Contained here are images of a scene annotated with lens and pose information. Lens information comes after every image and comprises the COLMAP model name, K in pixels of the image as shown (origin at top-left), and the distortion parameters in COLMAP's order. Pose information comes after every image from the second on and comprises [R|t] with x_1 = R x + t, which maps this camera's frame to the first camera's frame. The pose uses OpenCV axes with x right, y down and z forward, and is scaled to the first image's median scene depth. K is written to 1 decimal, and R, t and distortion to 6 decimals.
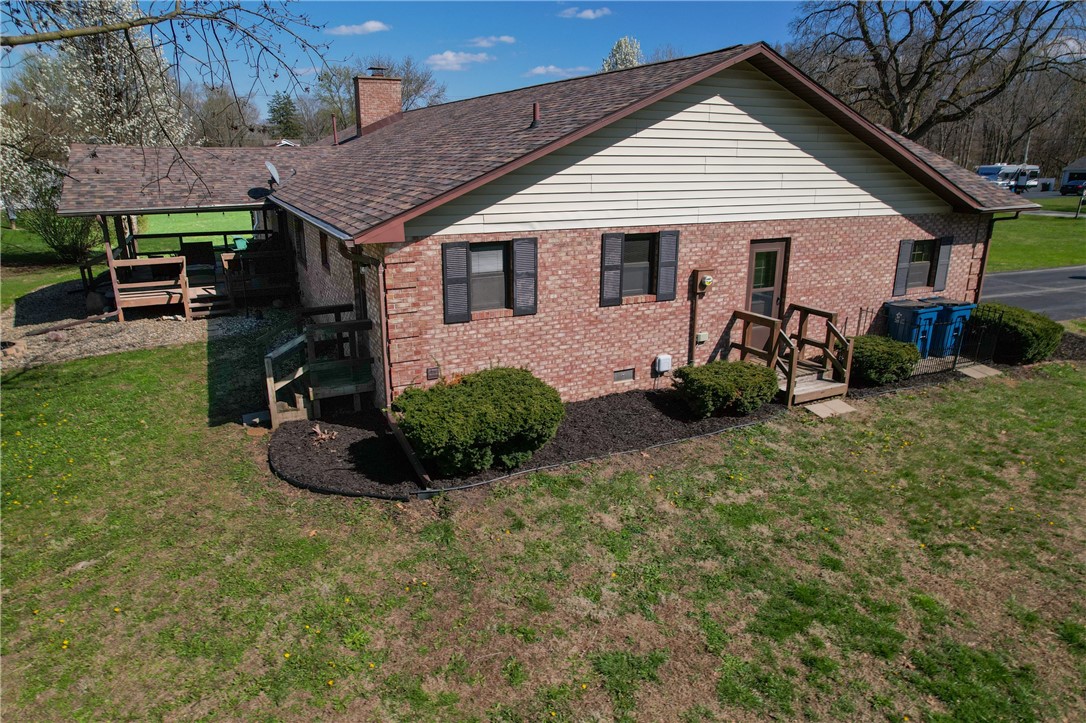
lens RADIAL K [[690.3, 0, 539.0], [0, 690.3, 356.4], [0, 0, 1]] dist [-0.049955, 0.031251]
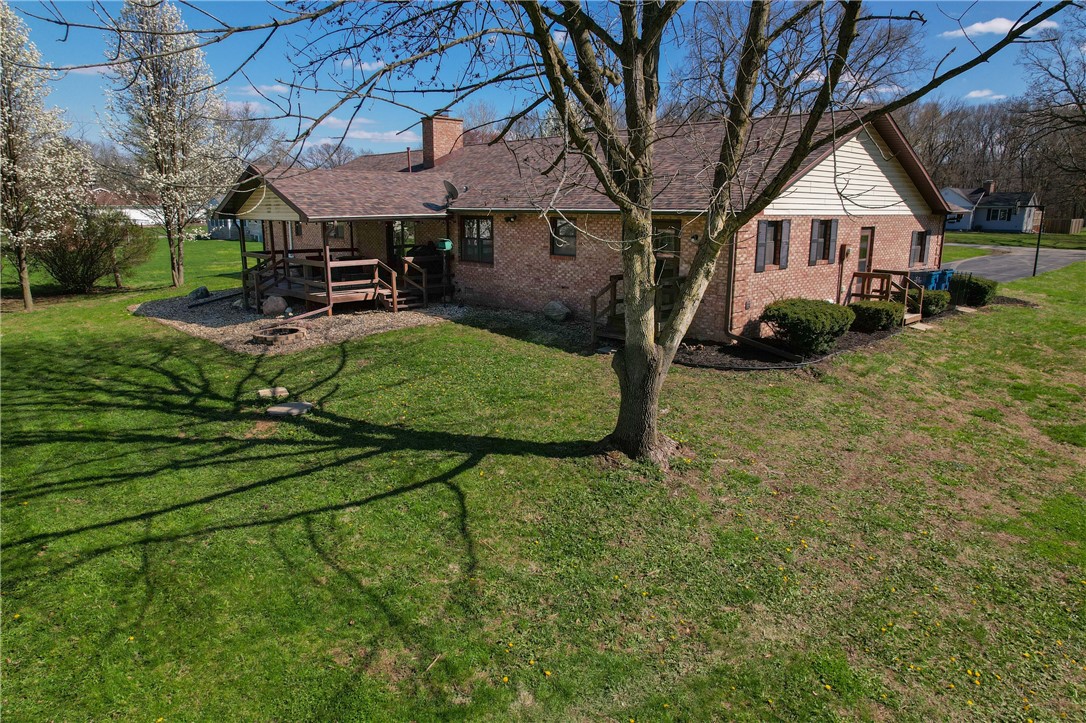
lens RADIAL K [[690.3, 0, 536.2], [0, 690.3, 366.1], [0, 0, 1]] dist [-0.049955, 0.031251]
pose [[0.953741, -0.066116, 0.293268, -0.842843], [0.082805, 0.995556, -0.044847, 0.150000], [-0.288999, 0.067056, 0.954978, -0.253169]]
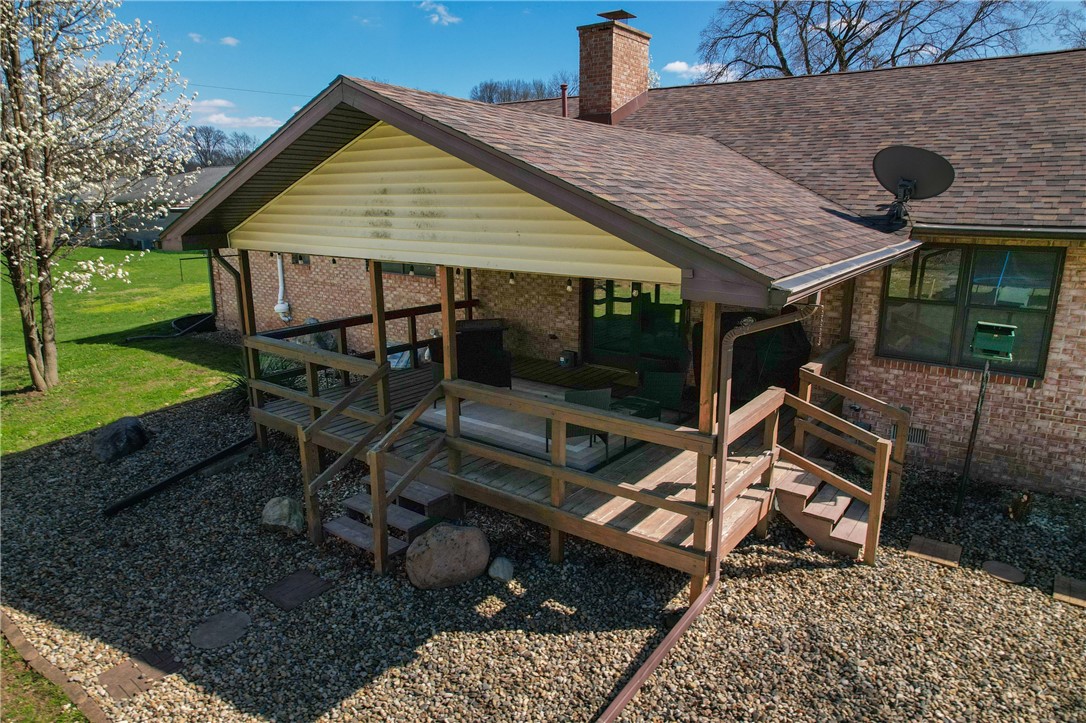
lens RADIAL K [[690.3, 0, 546.1], [0, 690.3, 362.3], [0, 0, 1]] dist [-0.049955, 0.031251]
pose [[0.880760, -0.111419, 0.460270, -1.086543], [0.132579, 0.991077, -0.013787, -0.221533], [-0.454627, 0.073165, 0.887672, 0.946261]]
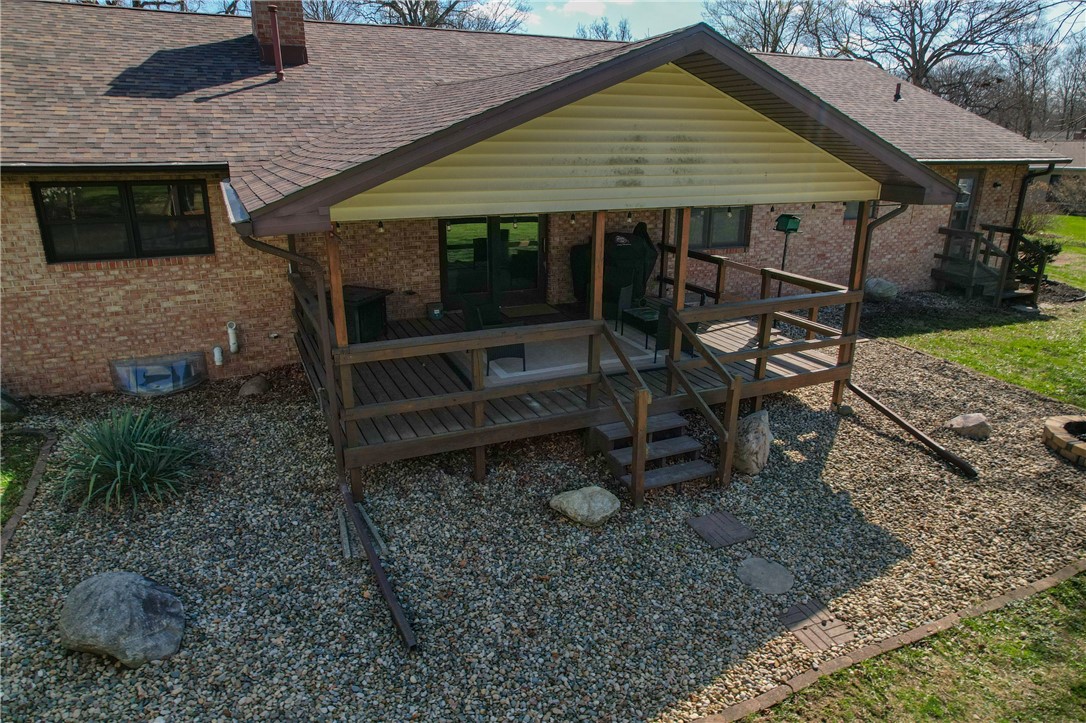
lens RADIAL K [[690.3, 0, 539.0], [0, 690.3, 360.9], [0, 0, 1]] dist [-0.049955, 0.031251]
pose [[0.014571, -0.310262, 0.950539, -1.473971], [0.276425, 0.914841, 0.294373, -0.387563], [-0.960925, 0.258464, 0.099094, 1.500009]]
